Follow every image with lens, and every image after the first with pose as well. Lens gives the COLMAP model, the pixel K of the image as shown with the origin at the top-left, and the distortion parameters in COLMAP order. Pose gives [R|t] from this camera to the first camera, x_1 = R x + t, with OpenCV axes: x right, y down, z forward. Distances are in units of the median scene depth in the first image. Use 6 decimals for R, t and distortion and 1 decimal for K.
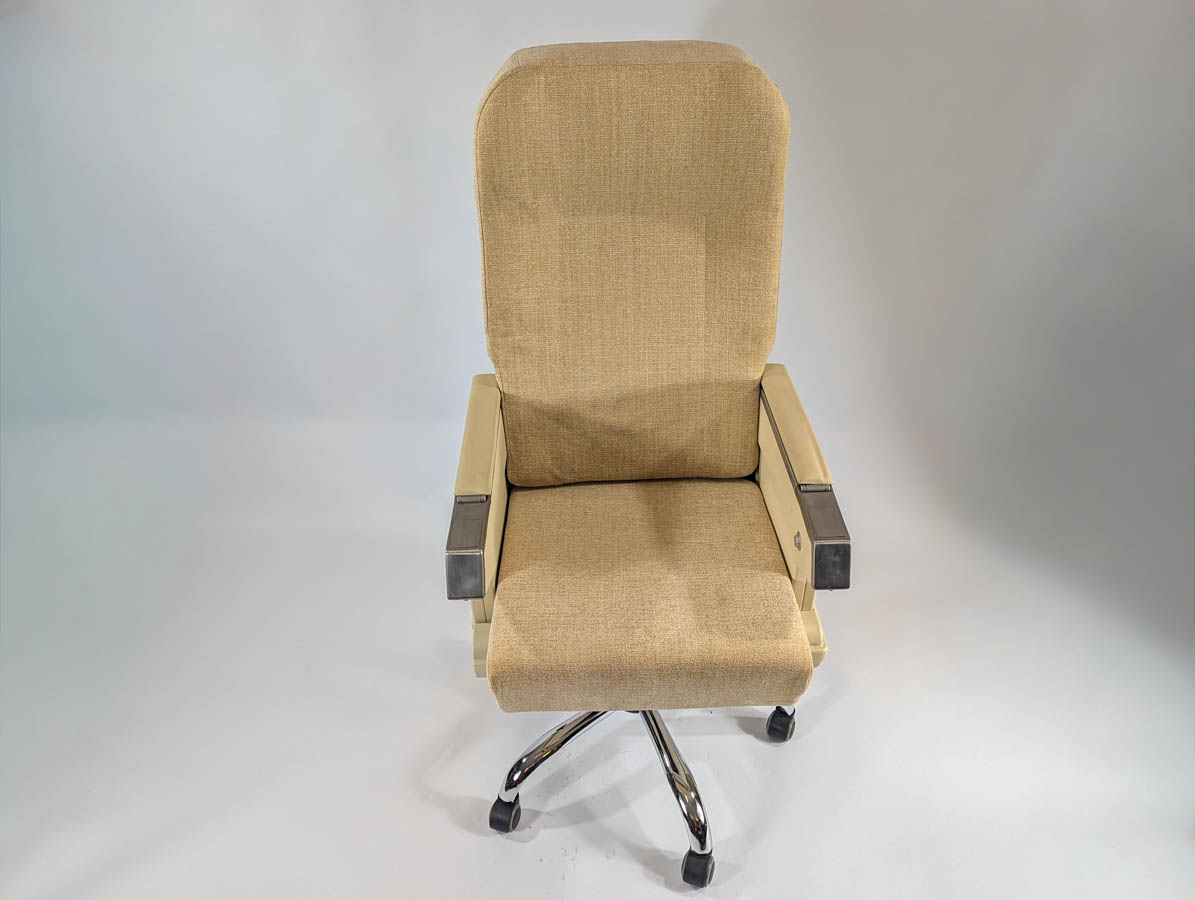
lens RADIAL K [[871.2, 0, 586.8], [0, 871.2, 451.1], [0, 0, 1]] dist [0.042377, -0.012699]
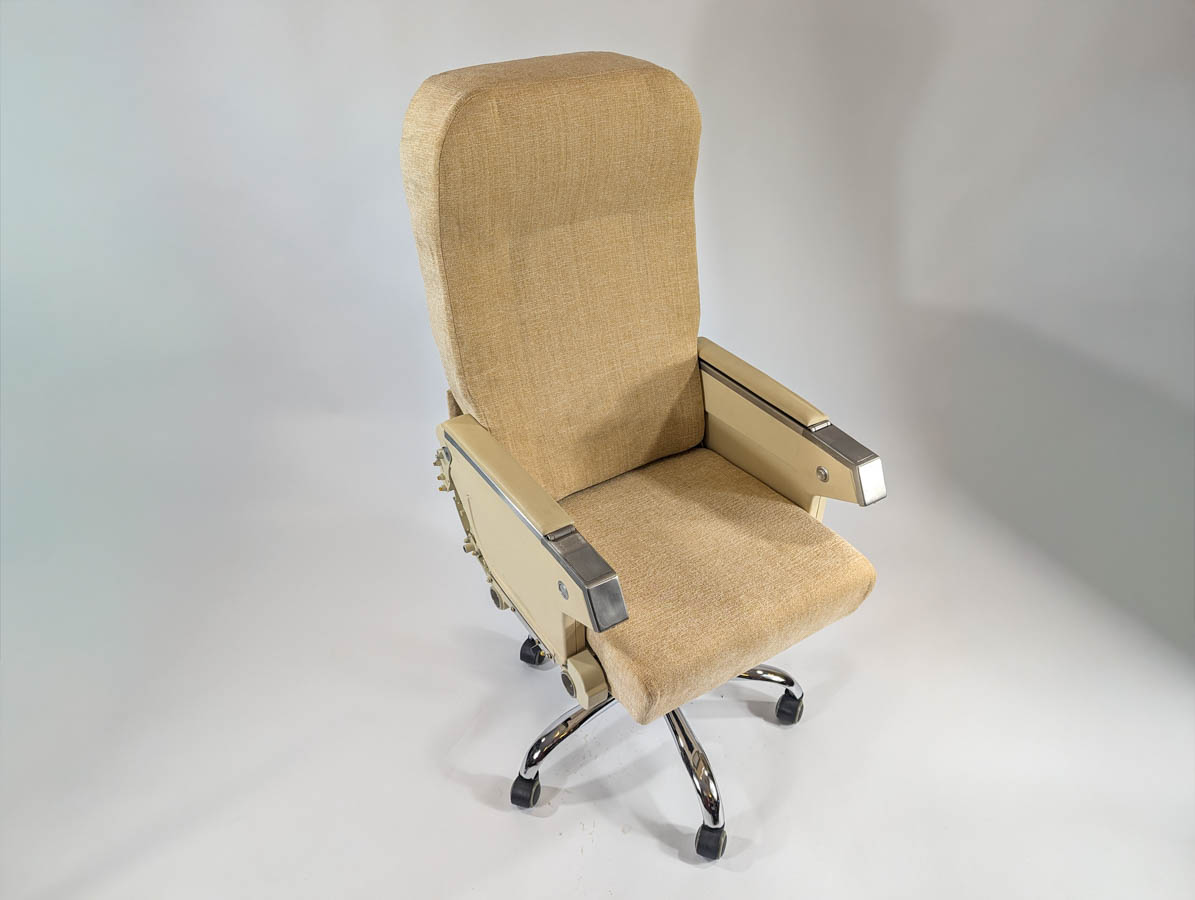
lens RADIAL K [[871.2, 0, 588.0], [0, 871.2, 460.2], [0, 0, 1]] dist [0.042377, -0.012699]
pose [[0.854414, -0.290748, 0.430630, -0.434274], [0.292873, 0.954069, 0.063068, -0.064821], [-0.429188, 0.072234, 0.900322, 0.088617]]
